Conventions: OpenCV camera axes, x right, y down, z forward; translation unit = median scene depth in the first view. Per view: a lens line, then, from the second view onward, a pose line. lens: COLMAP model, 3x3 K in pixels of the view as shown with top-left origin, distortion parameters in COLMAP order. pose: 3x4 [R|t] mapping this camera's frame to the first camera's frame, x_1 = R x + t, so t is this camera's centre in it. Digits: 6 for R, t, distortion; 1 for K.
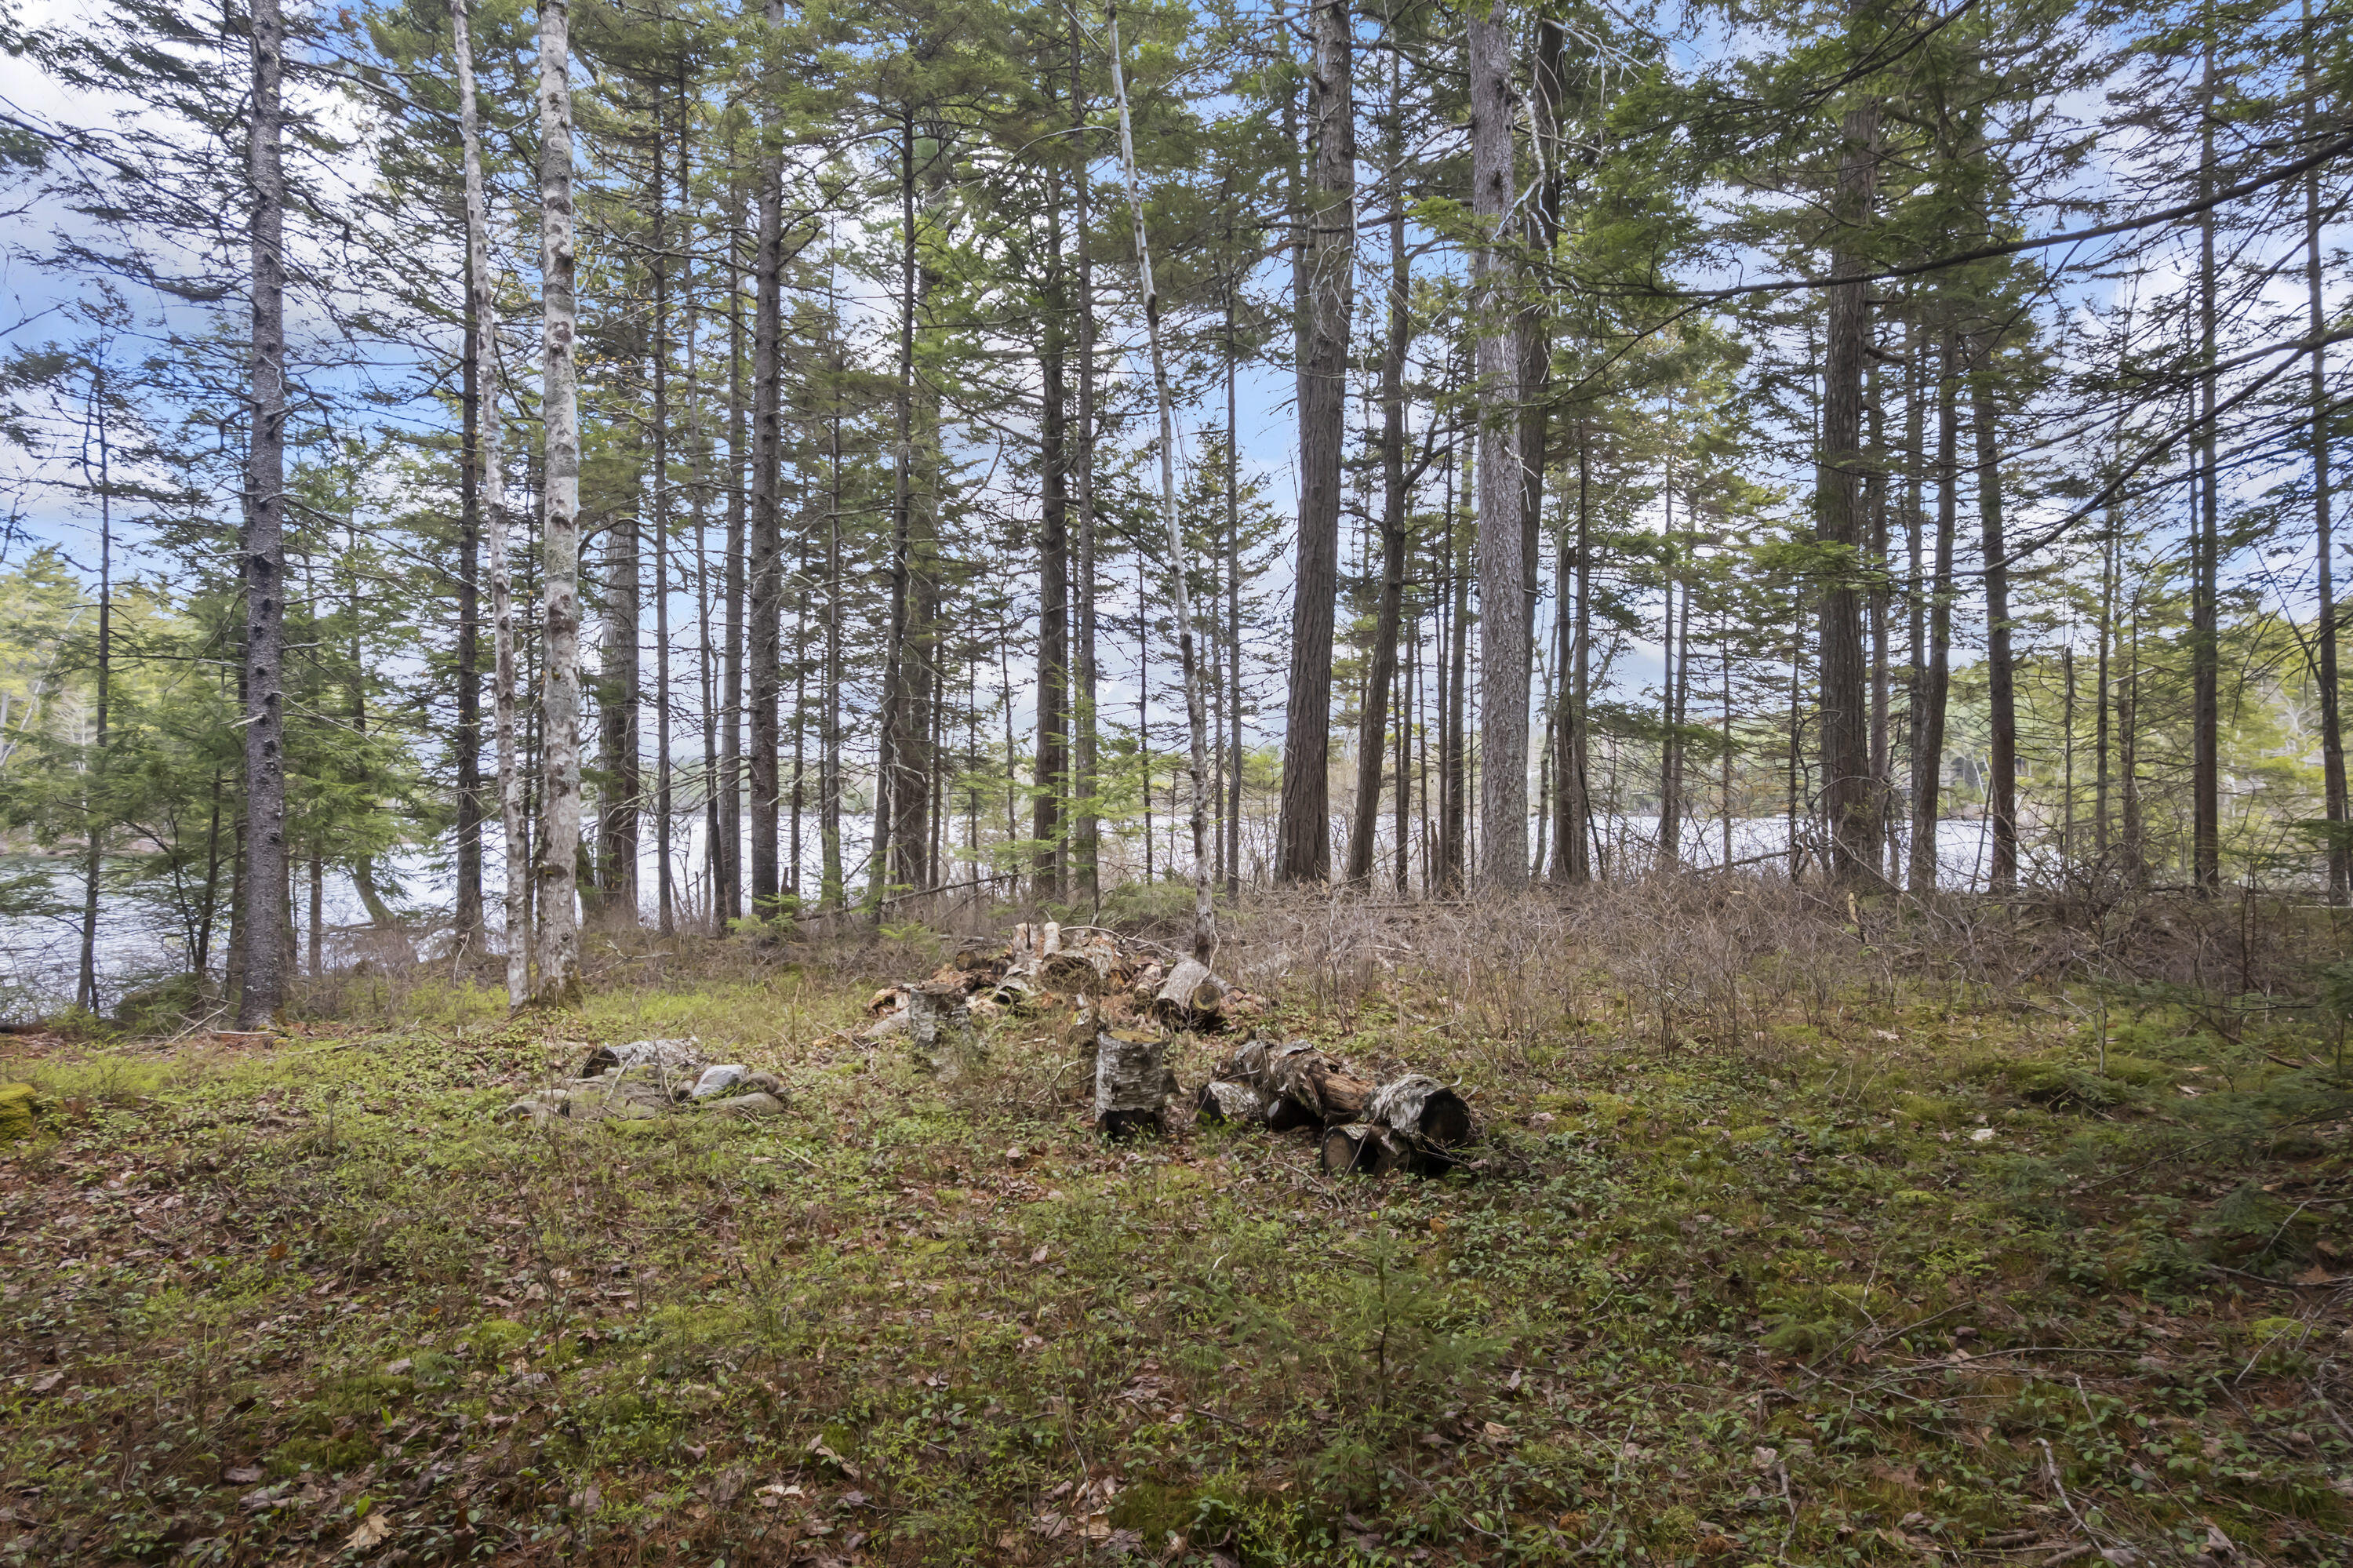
lens RADIAL K [[1498.6, 0, 1172.9], [0, 1498.6, 824.4], [0, 0, 1]] dist [-0.089782, 0.068771]
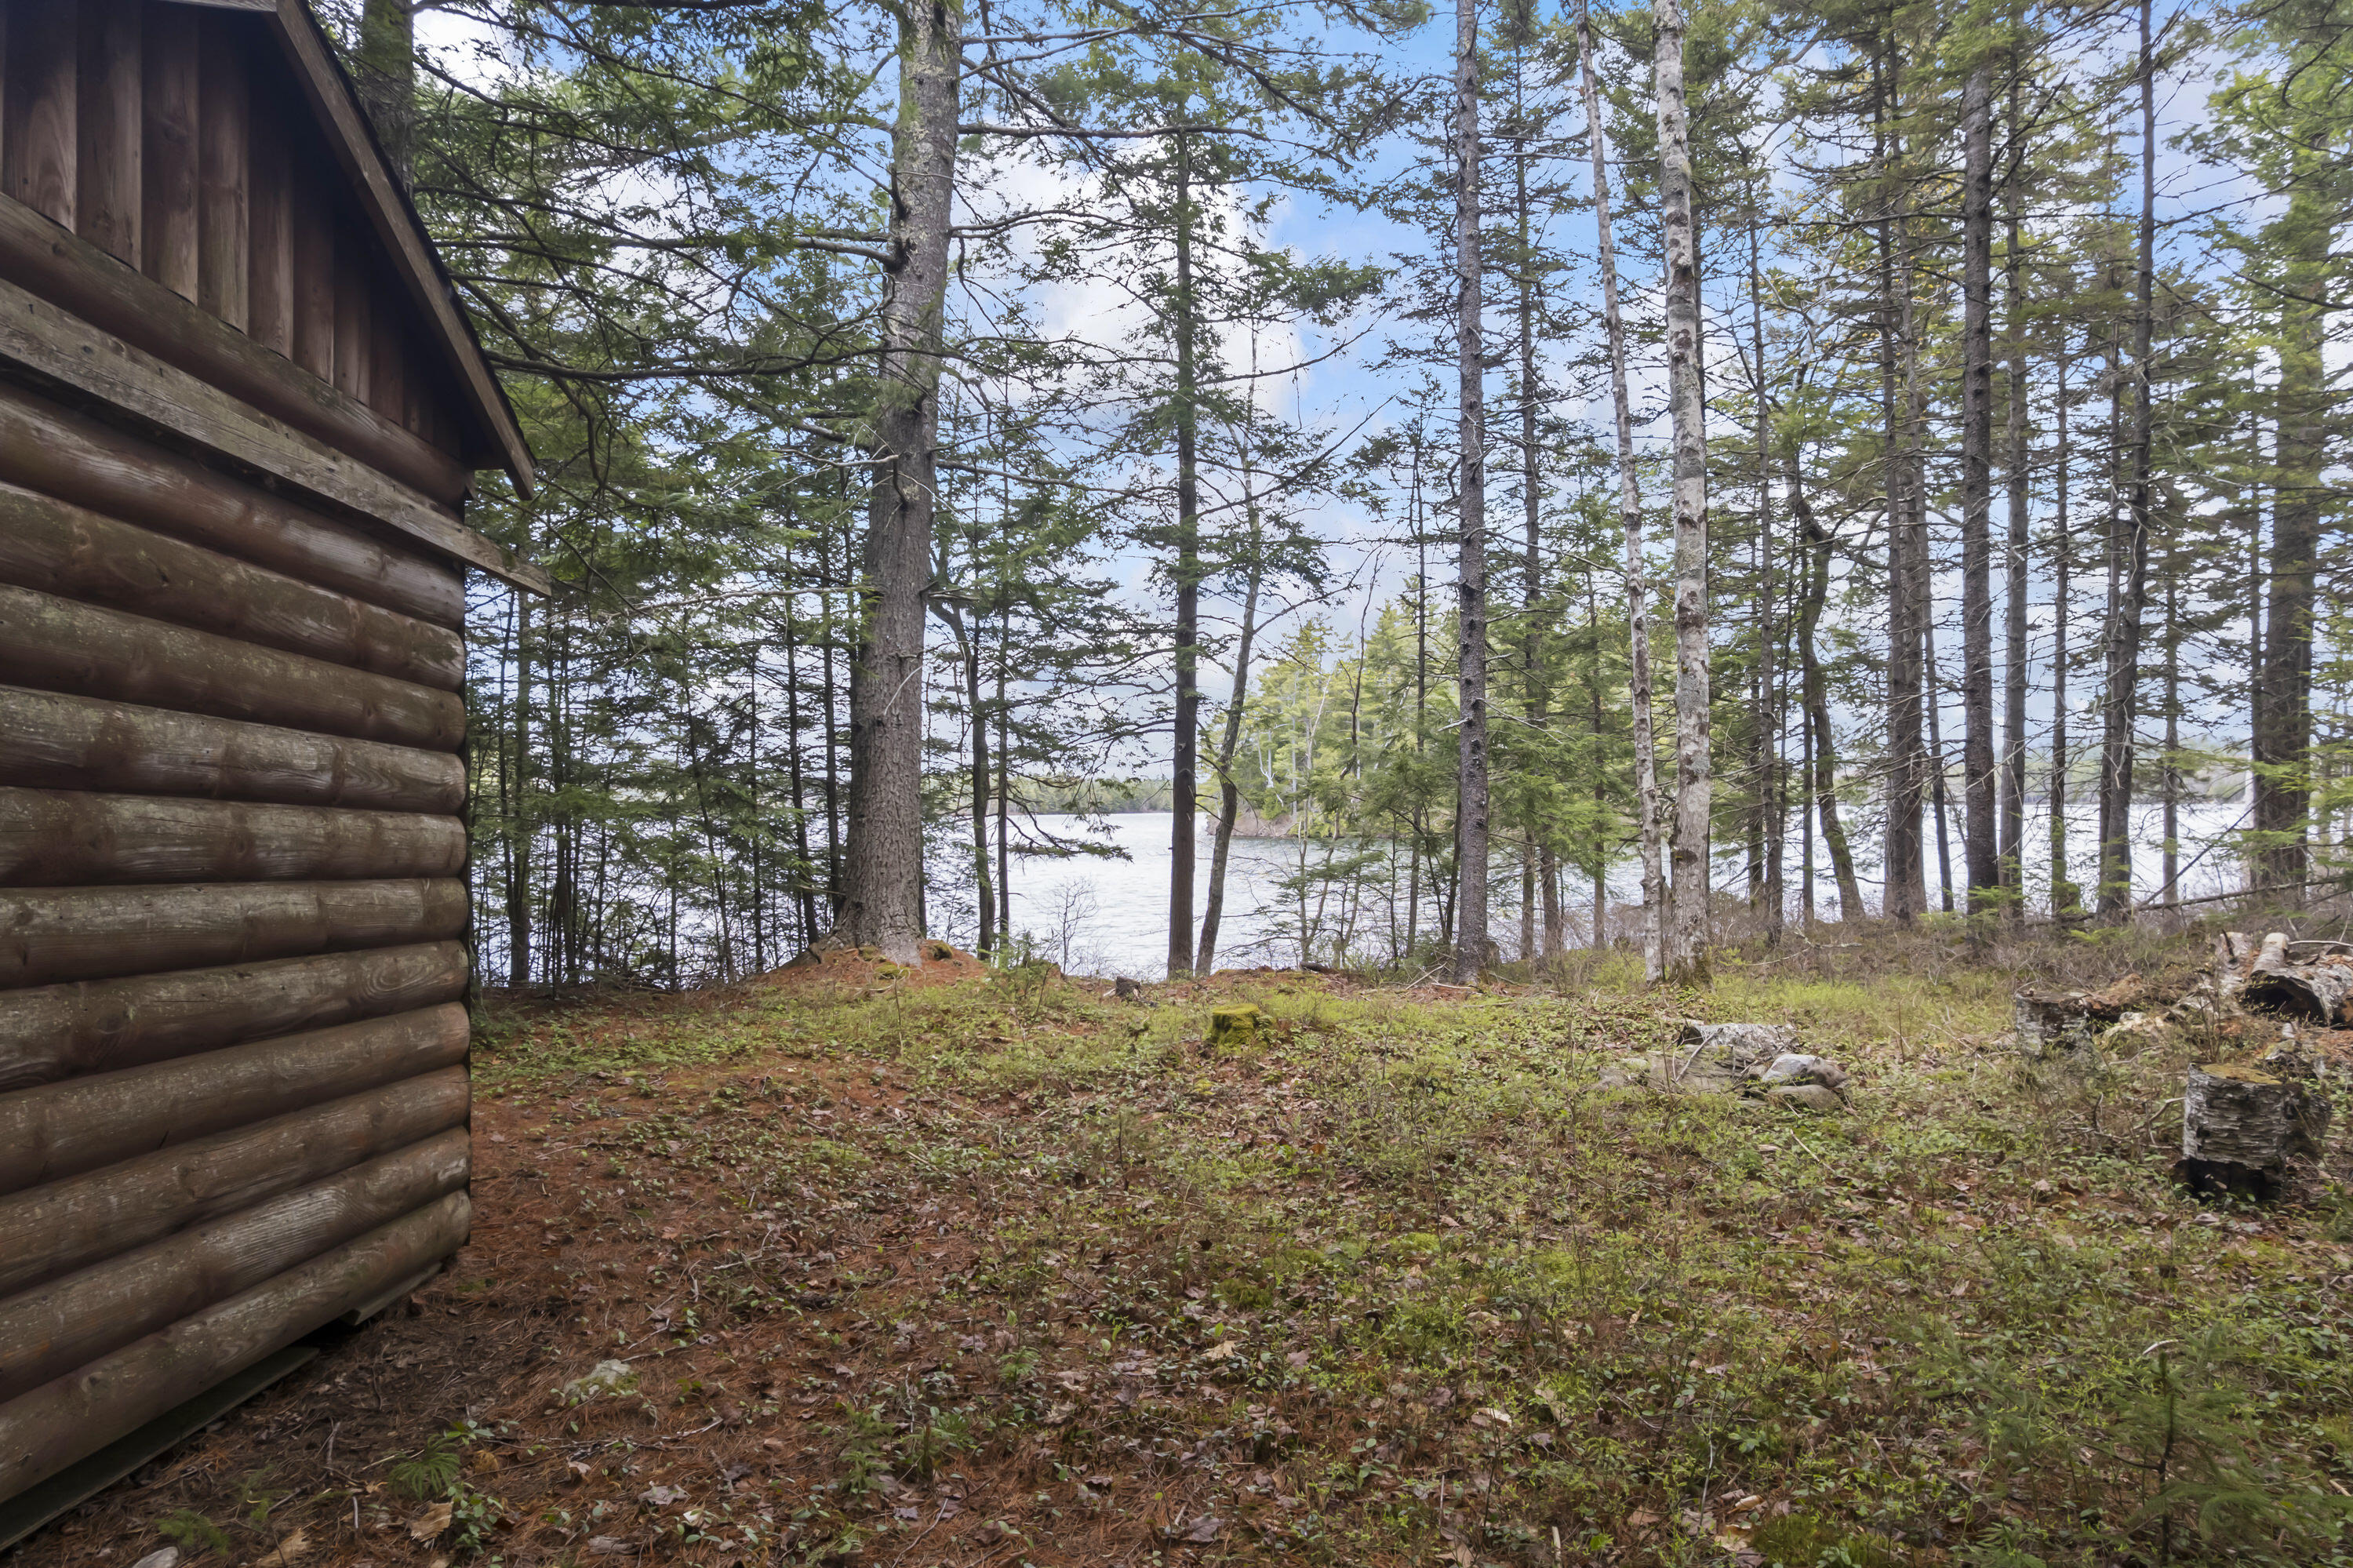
lens RADIAL K [[1507.9, 0, 1180.5], [0, 1507.9, 831.1], [0, 0, 1]] dist [-0.081274, 0.080863]
pose [[0.647889, 0.009710, -0.761673, 0.159231], [-0.001283, 0.999931, 0.011656, 0.002317], [0.761734, -0.006574, 0.647857, 0.039604]]
